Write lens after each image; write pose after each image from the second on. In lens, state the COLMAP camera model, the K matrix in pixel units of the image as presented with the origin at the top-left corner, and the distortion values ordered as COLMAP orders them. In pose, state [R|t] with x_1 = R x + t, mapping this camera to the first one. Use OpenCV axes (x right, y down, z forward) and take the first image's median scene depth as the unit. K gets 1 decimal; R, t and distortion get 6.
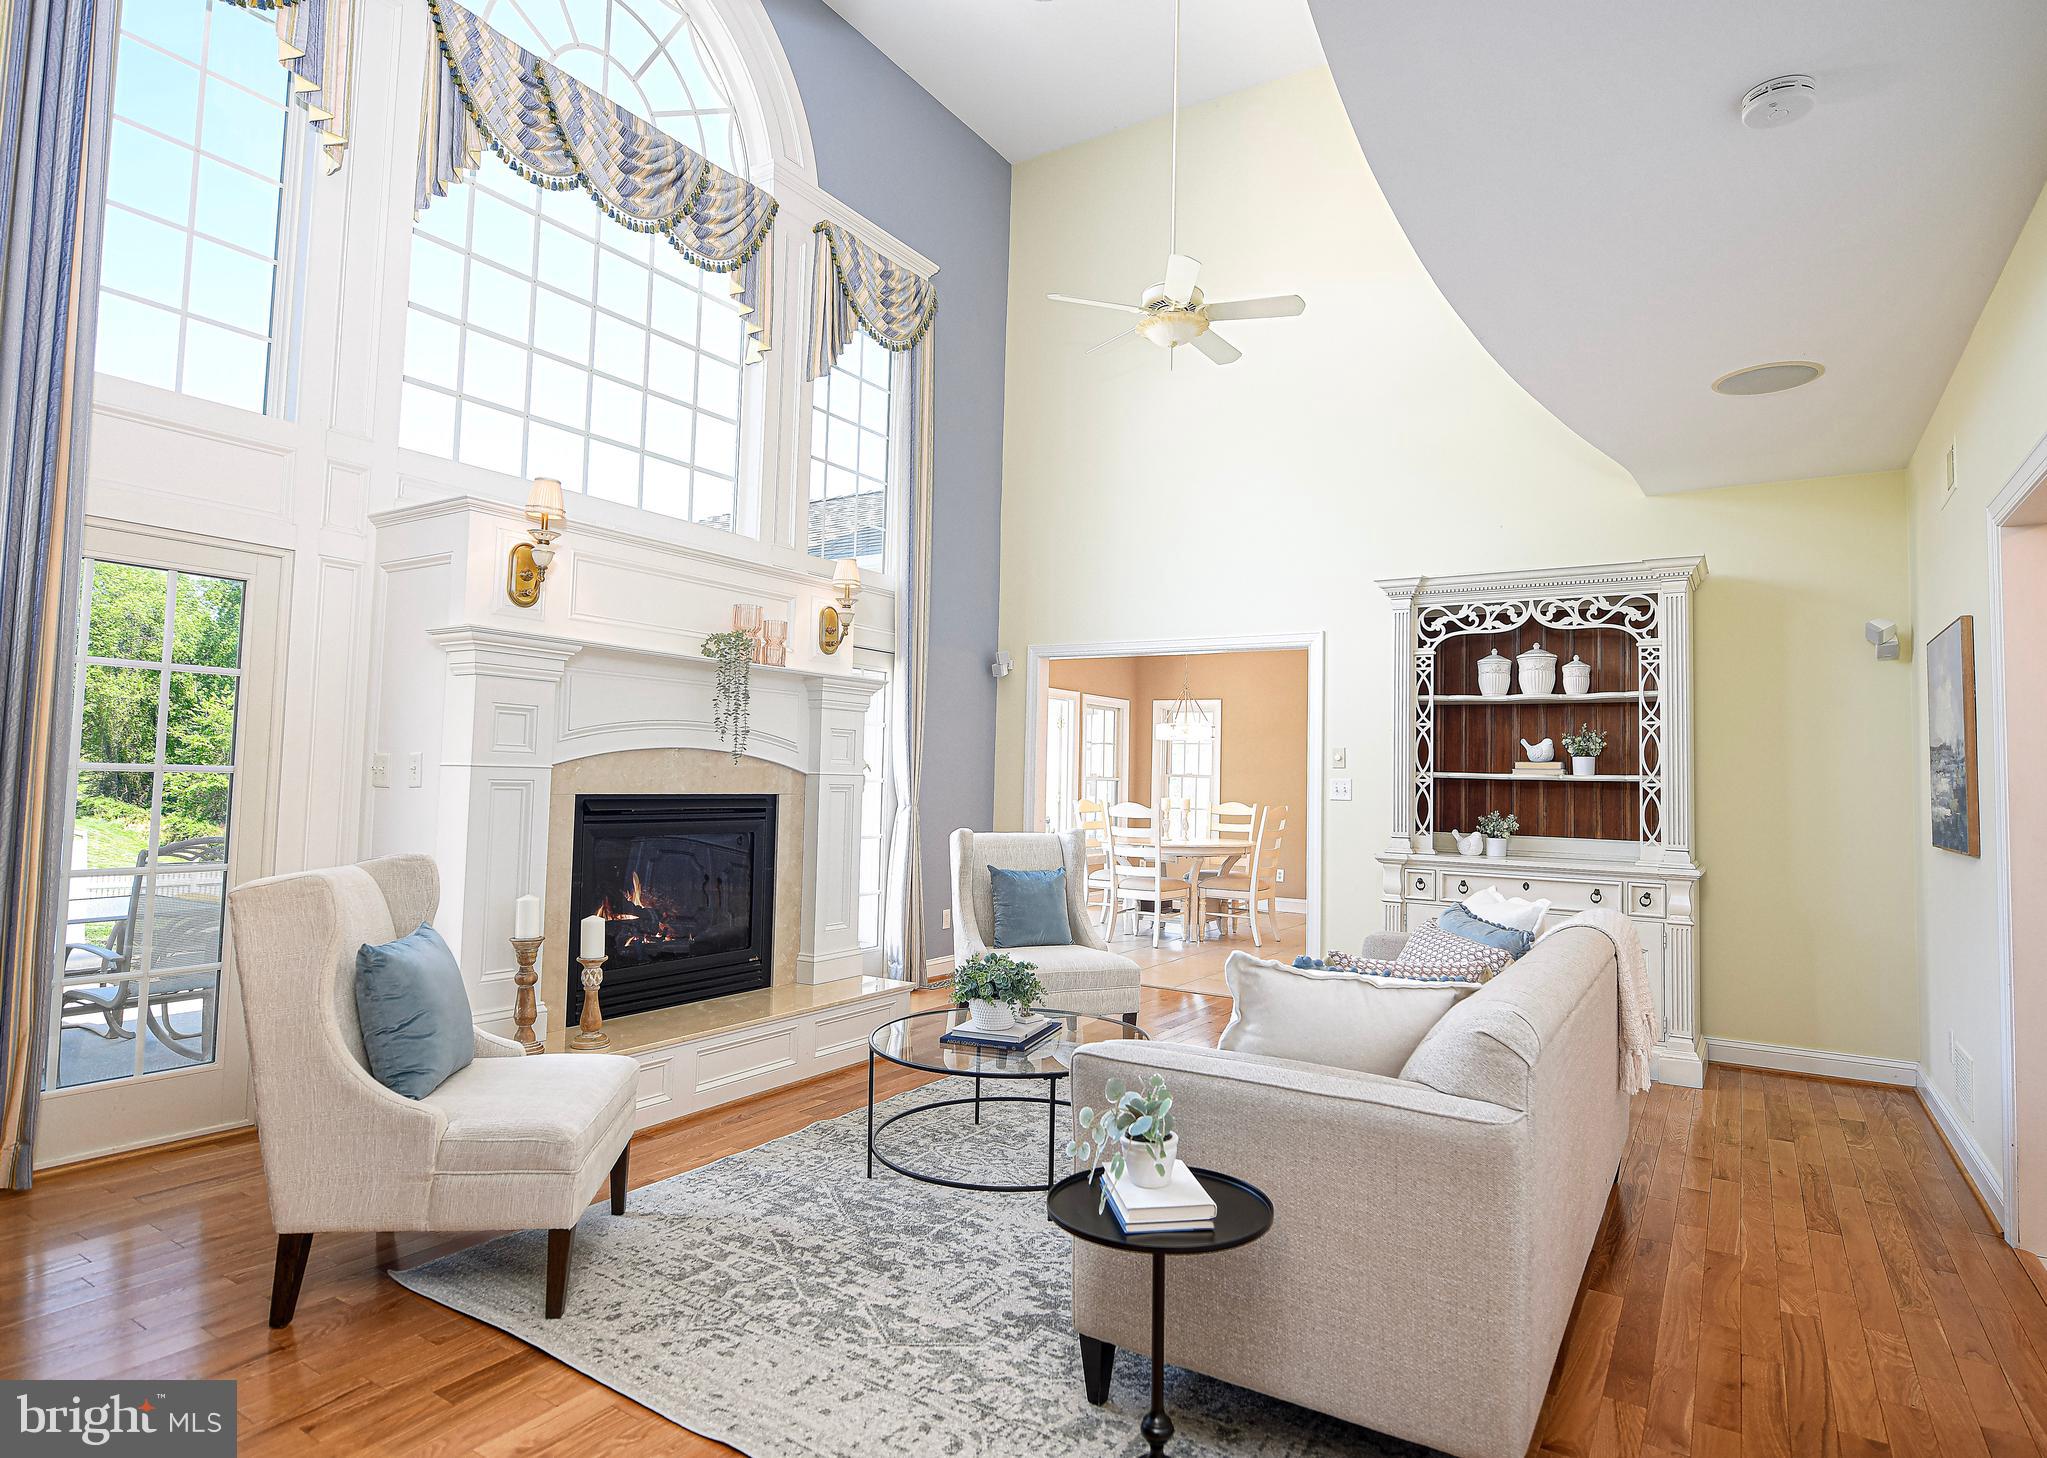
lens RADIAL K [[1110.9, 0, 1024.7], [0, 1110.9, 729.1], [0, 0, 1]] dist [-0.000702, -0.000529]
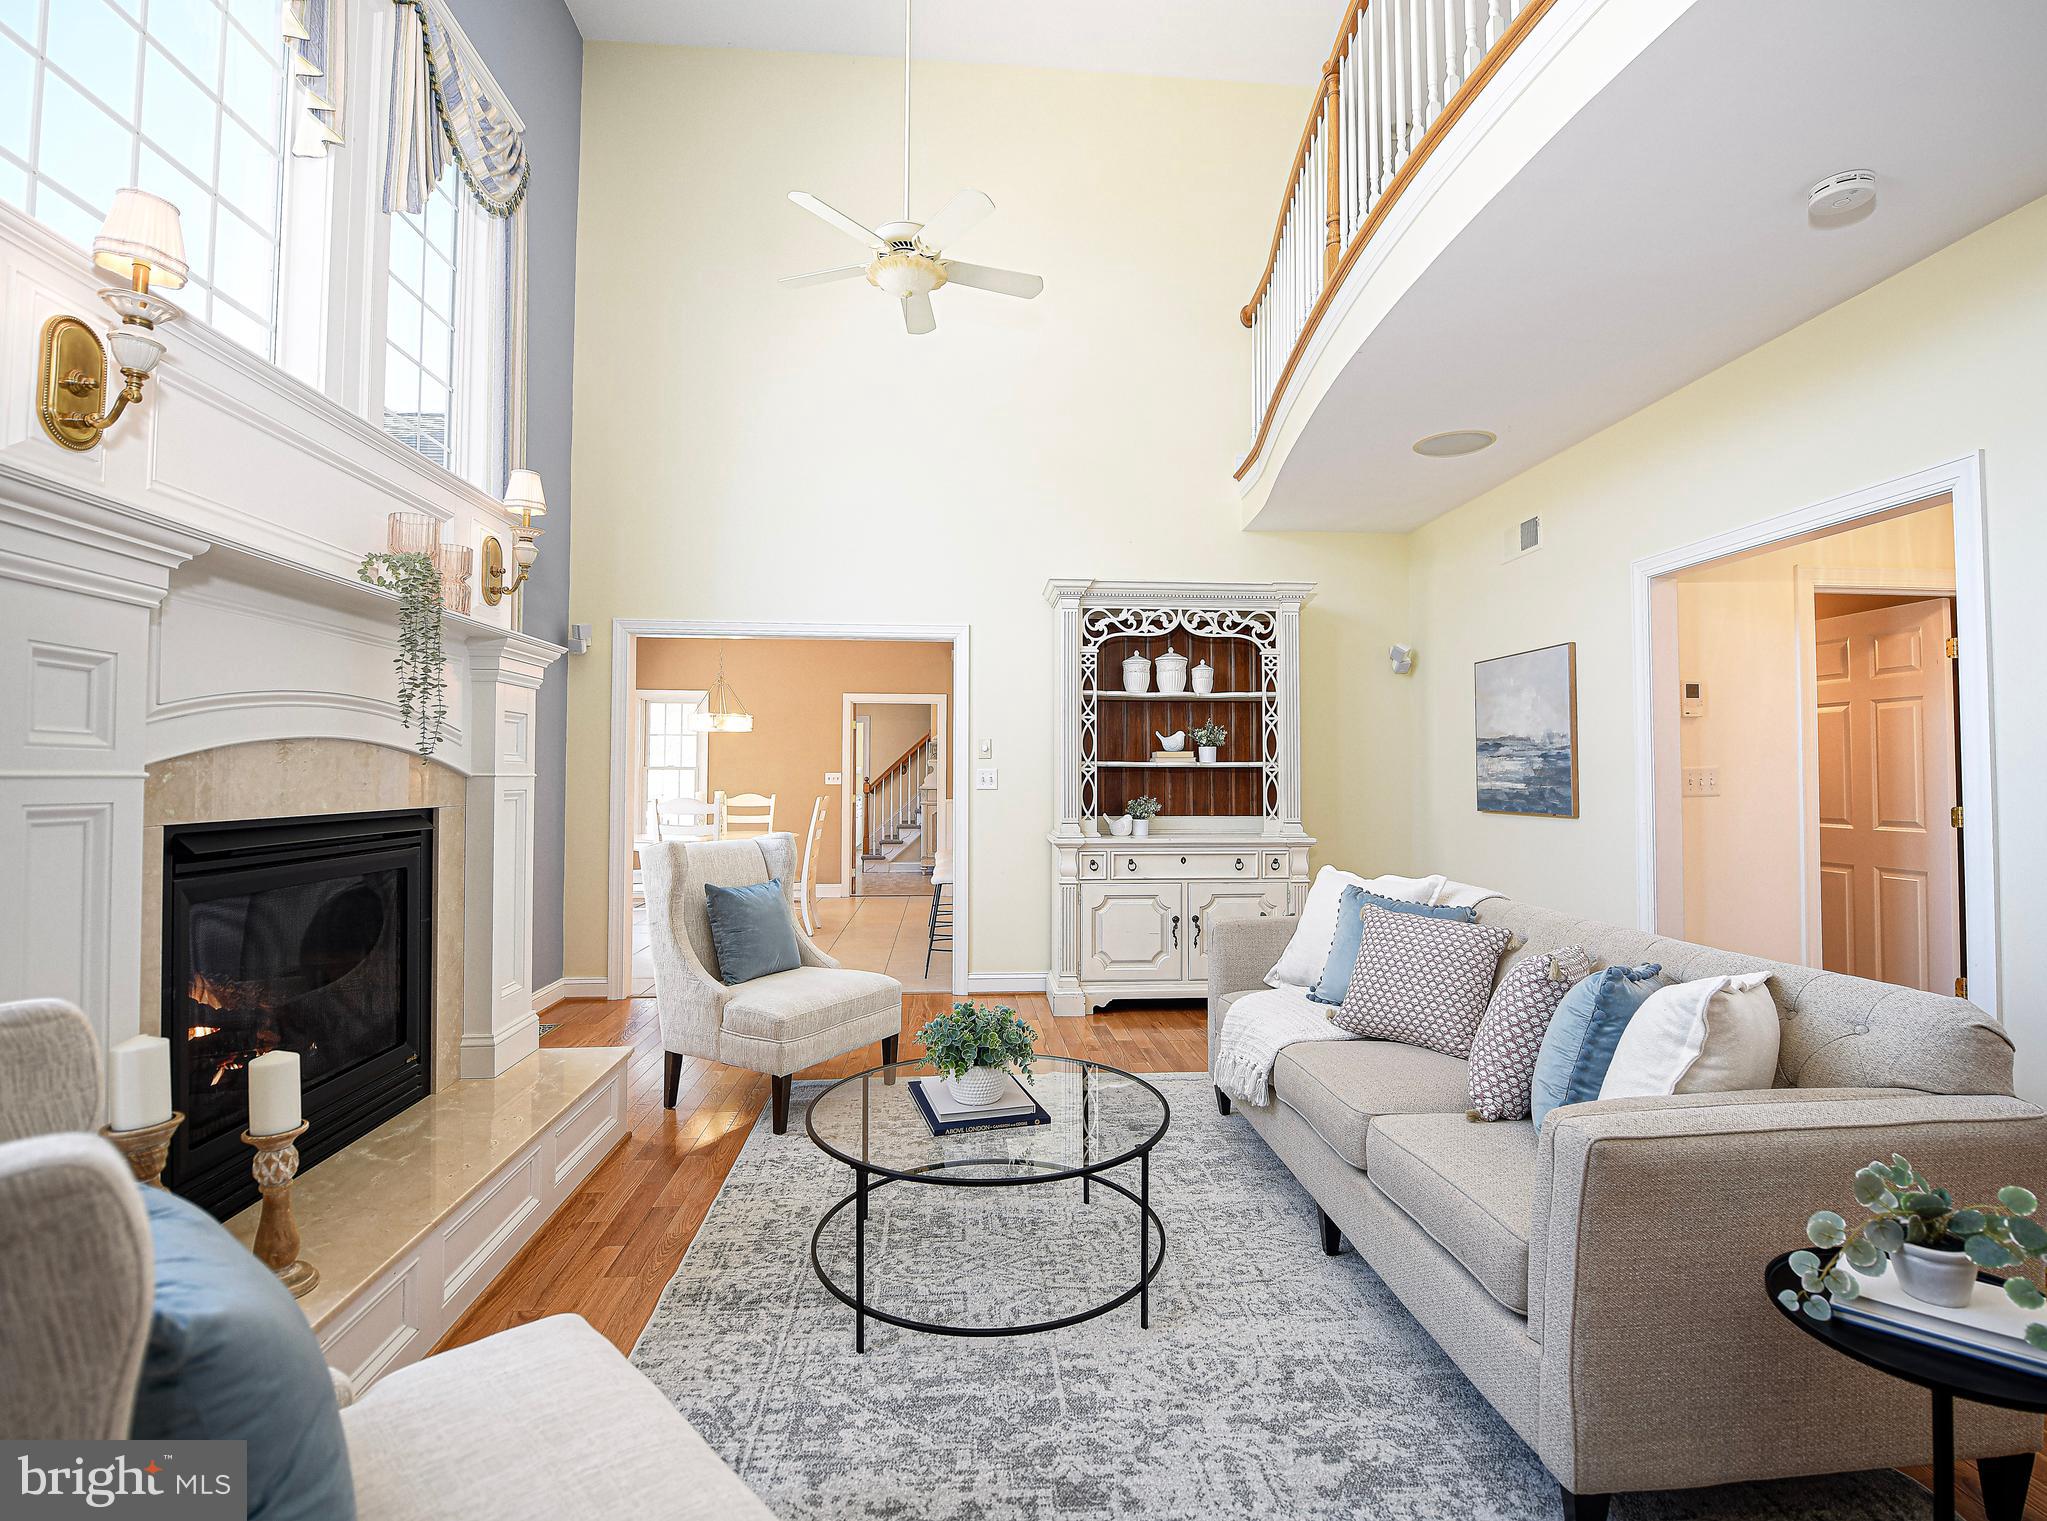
lens RADIAL K [[973.8, 0, 1028.0], [0, 973.8, 753.4], [0, 0, 1]] dist [-0.012351, -0.001835]
pose [[0.794926, -0.008257, 0.606651, -0.278514], [-0.010544, 0.999568, 0.027422, 0.006004], [-0.606615, -0.028195, 0.794495, 0.303998]]
